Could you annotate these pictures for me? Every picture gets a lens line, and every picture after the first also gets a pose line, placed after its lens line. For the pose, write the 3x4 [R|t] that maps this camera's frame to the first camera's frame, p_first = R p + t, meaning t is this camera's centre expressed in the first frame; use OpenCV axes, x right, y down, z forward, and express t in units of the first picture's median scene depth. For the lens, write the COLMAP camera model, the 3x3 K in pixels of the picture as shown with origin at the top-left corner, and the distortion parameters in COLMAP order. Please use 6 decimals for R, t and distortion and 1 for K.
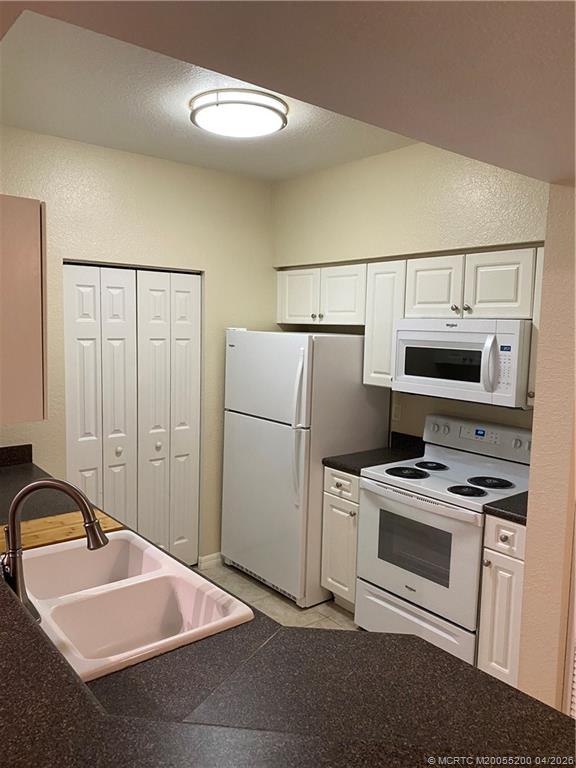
lens RADIAL K [[590.2, 0, 284.1], [0, 590.2, 380.2], [0, 0, 1]] dist [0.099249, -0.005670]
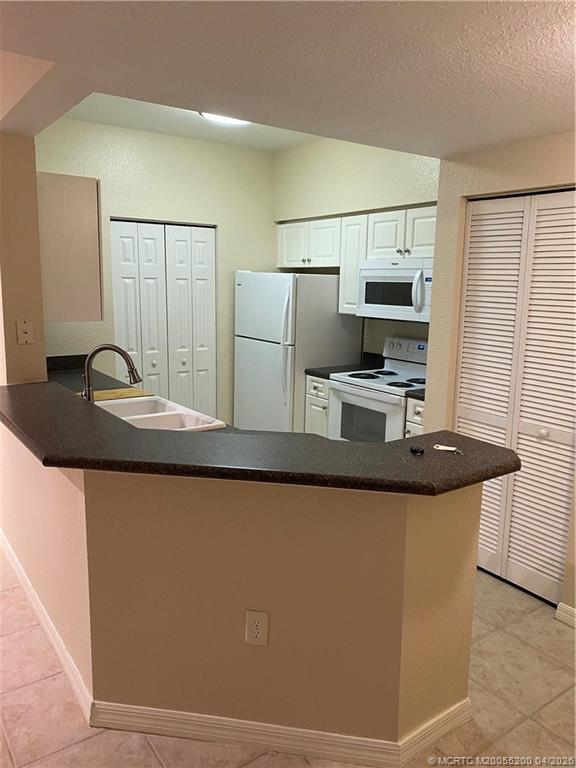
lens RADIAL K [[590.2, 0, 283.8], [0, 590.2, 382.8], [0, 0, 1]] dist [0.099249, -0.005670]
pose [[0.997544, 0.006645, -0.069728, 0.110205], [-0.001481, 0.997268, 0.073852, 0.066068], [0.070028, -0.073568, 0.994829, -0.320005]]
